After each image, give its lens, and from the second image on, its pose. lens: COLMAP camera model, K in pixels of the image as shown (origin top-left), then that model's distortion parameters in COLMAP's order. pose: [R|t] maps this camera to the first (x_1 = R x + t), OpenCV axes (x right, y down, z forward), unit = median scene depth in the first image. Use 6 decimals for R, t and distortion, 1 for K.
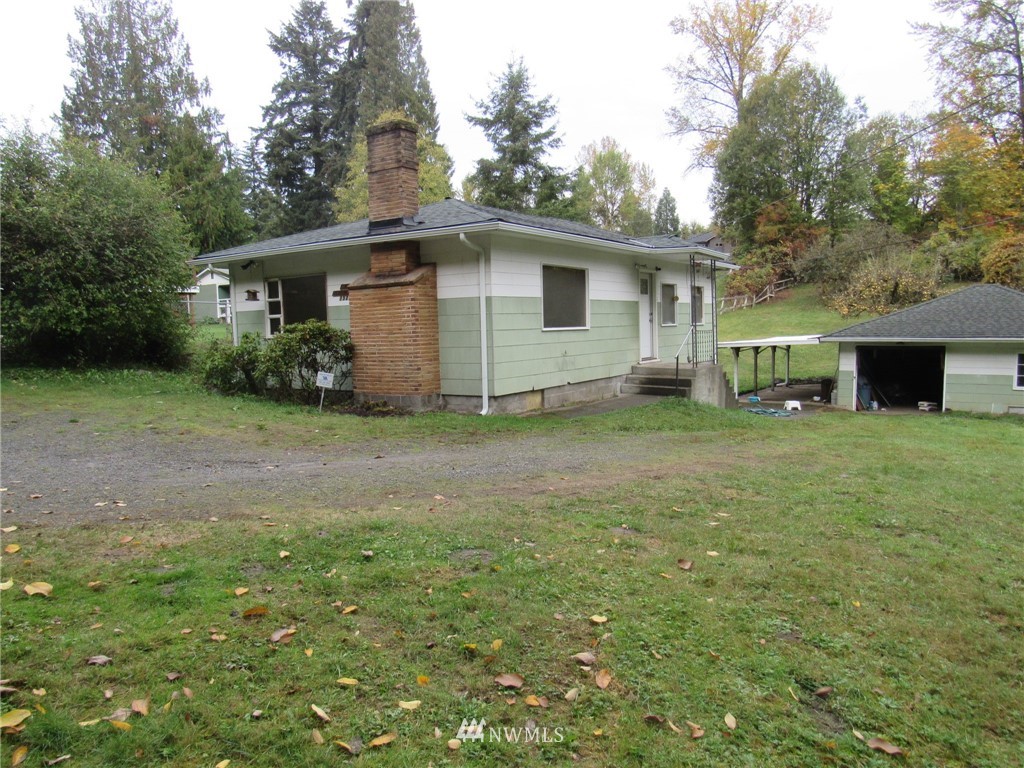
lens RADIAL K [[732.3, 0, 515.5], [0, 732.3, 386.1], [0, 0, 1]] dist [-0.026272, 0.011539]
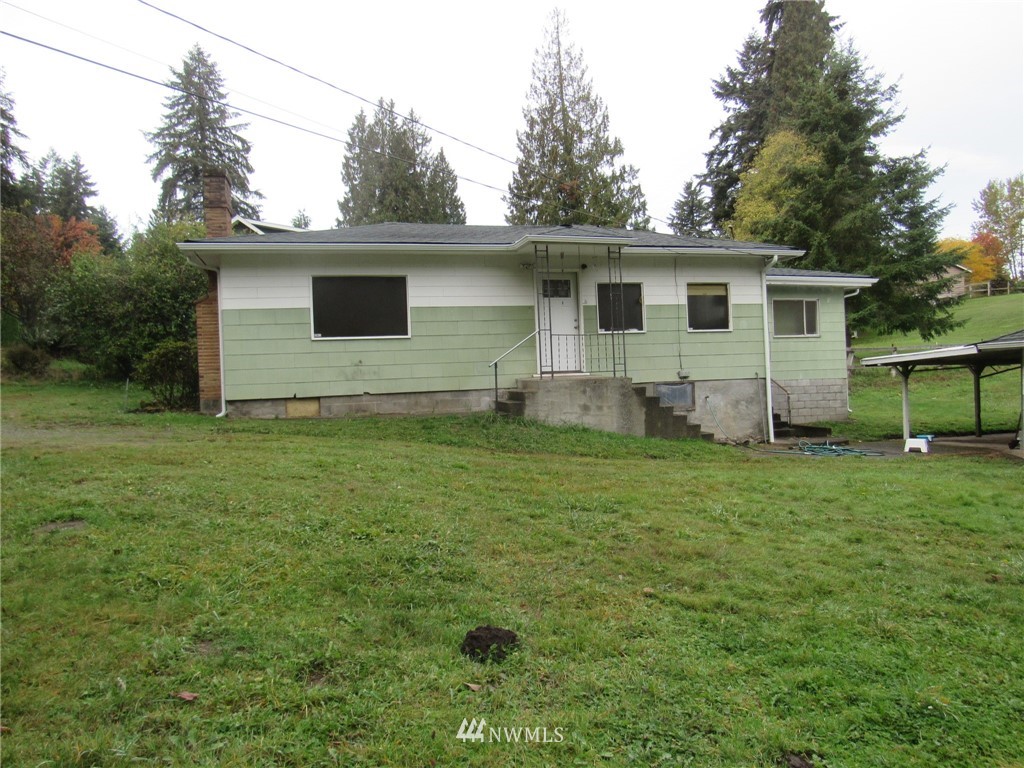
lens RADIAL K [[743.3, 0, 507.5], [0, 743.3, 380.3], [0, 0, 1]] dist [-0.032372, 0.012379]
pose [[0.757231, -0.011448, -0.653047, 0.173699], [-0.034059, 0.997794, -0.056984, 0.005761], [0.652258, 0.065392, 0.755171, 0.076227]]
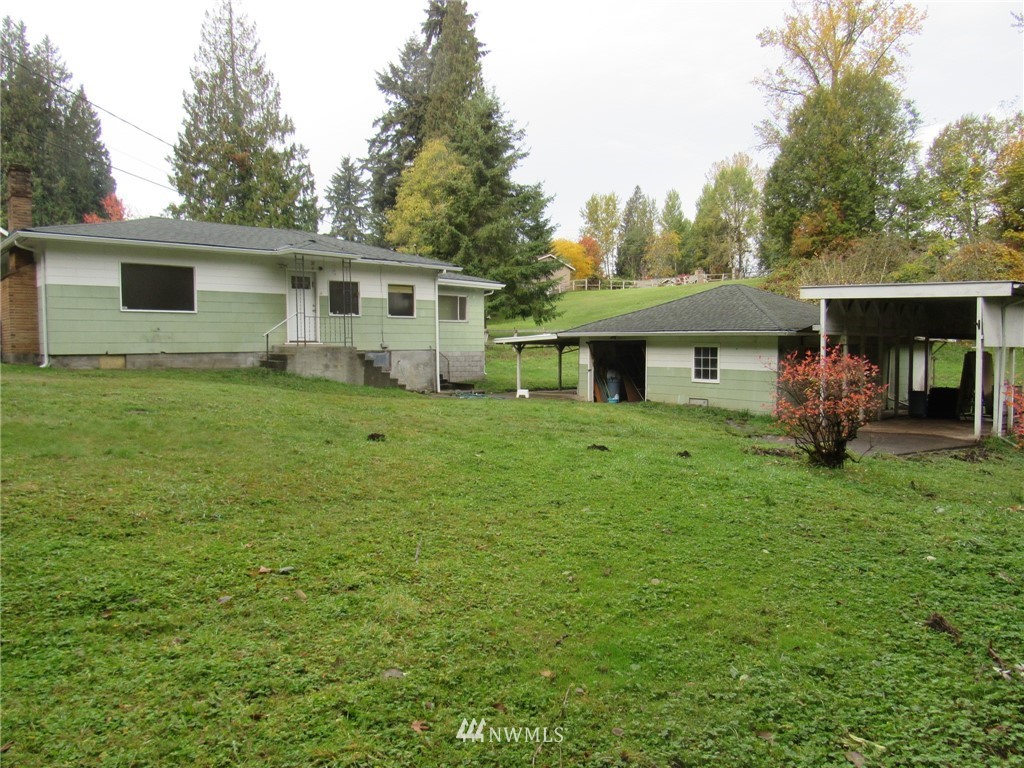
lens RADIAL K [[732.3, 0, 515.5], [0, 732.3, 386.1], [0, 0, 1]] dist [-0.026272, 0.011539]
pose [[0.972871, 0.027791, -0.229673, 0.200726], [-0.034136, 0.999136, -0.023695, 0.013311], [0.228816, 0.030892, 0.972979, -0.025689]]
